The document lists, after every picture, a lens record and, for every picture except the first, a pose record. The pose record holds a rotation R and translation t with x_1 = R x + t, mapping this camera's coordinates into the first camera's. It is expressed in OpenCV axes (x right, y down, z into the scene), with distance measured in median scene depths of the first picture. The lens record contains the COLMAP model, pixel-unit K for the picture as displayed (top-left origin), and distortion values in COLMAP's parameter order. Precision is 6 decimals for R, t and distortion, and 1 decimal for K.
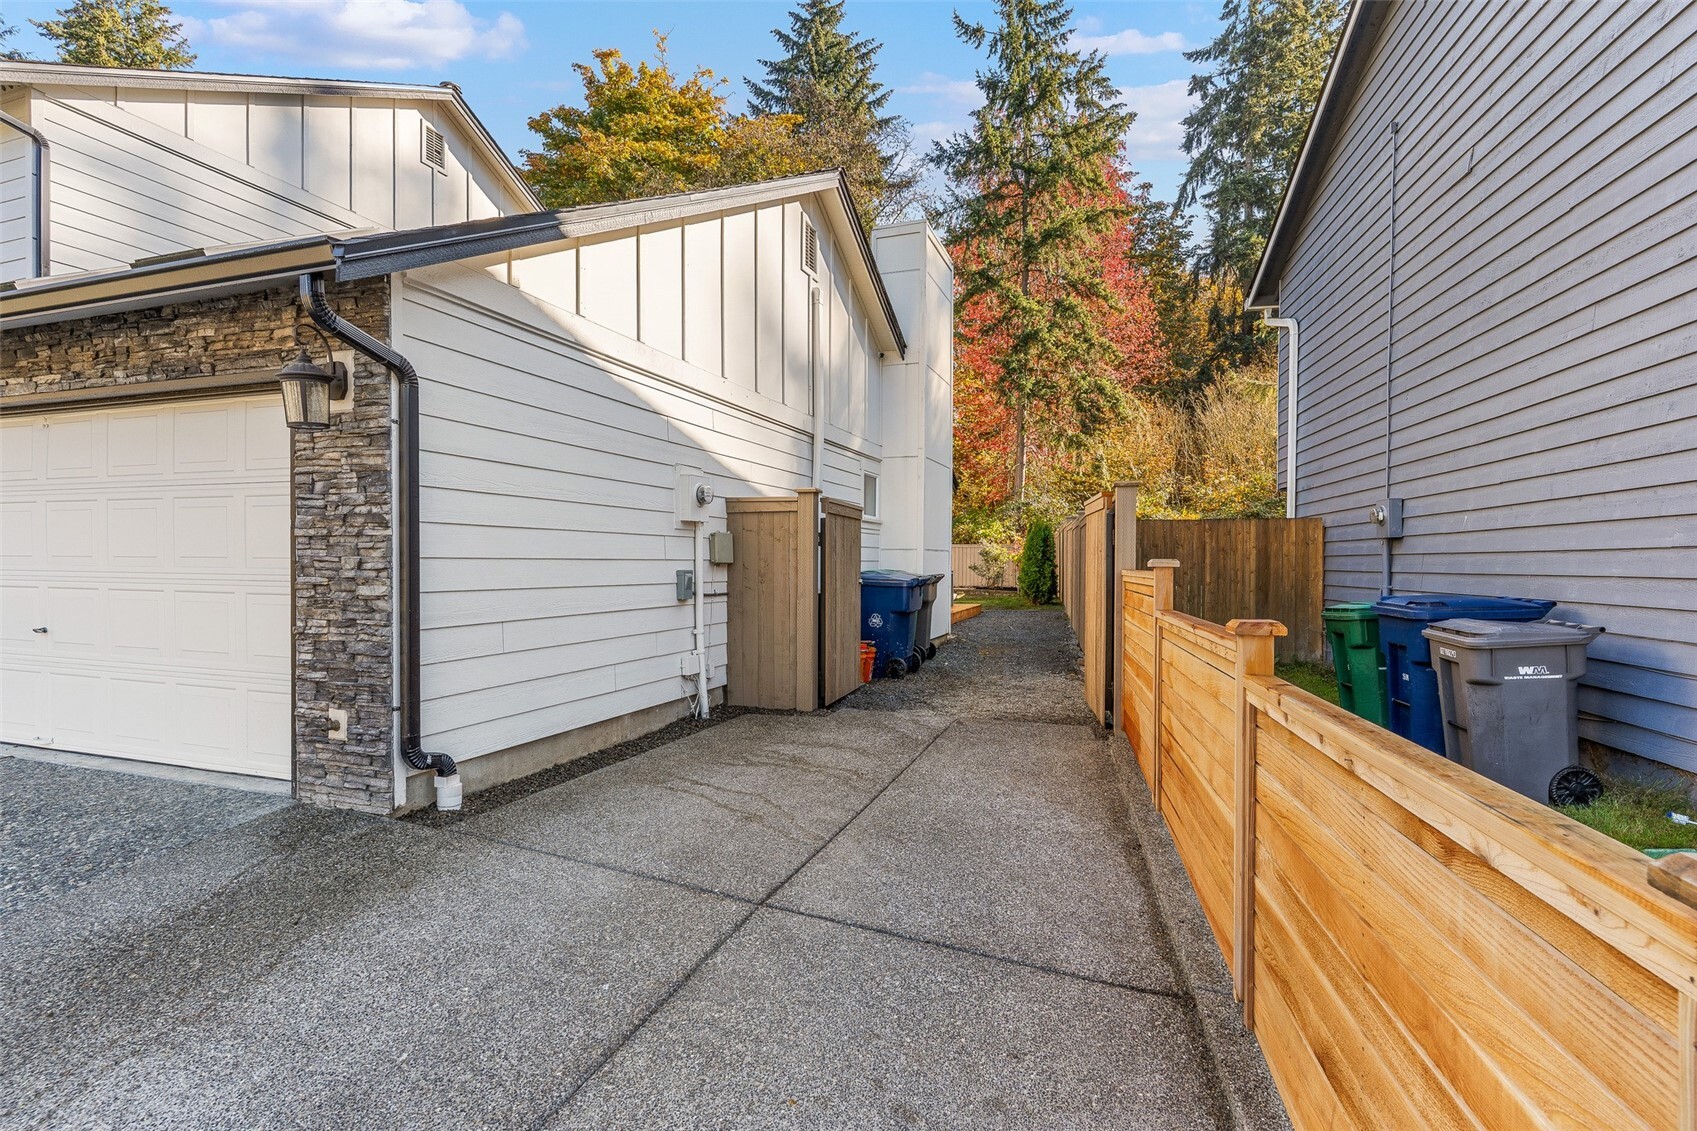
lens RADIAL K [[840.8, 0, 850.5], [0, 840.8, 554.5], [0, 0, 1]] dist [-0.001180, -0.000220]
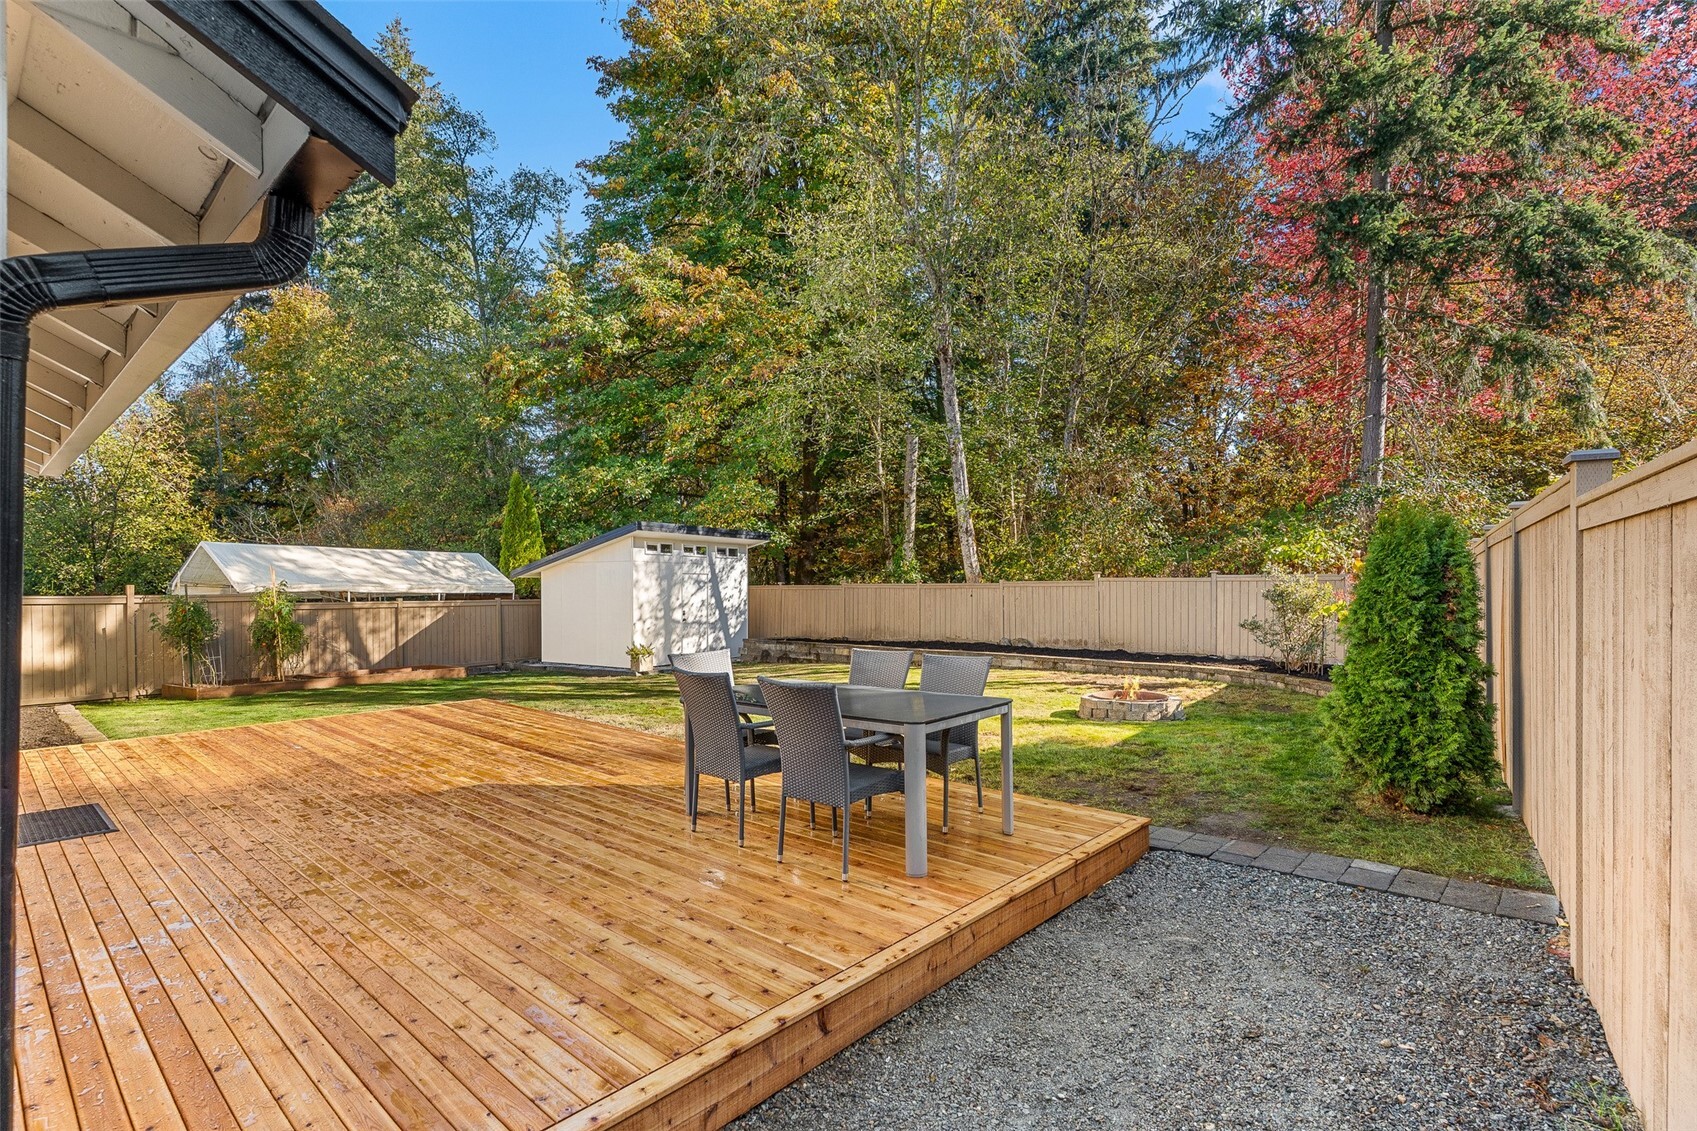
lens RADIAL K [[840.8, 0, 821.8], [0, 840.8, 594.3], [0, 0, 1]] dist [-0.001180, -0.000220]
pose [[0.921309, -0.004011, -0.388810, 0.099927], [0.009239, 0.999890, 0.011577, -0.009188], [0.388721, -0.014258, 0.921245, 0.435549]]
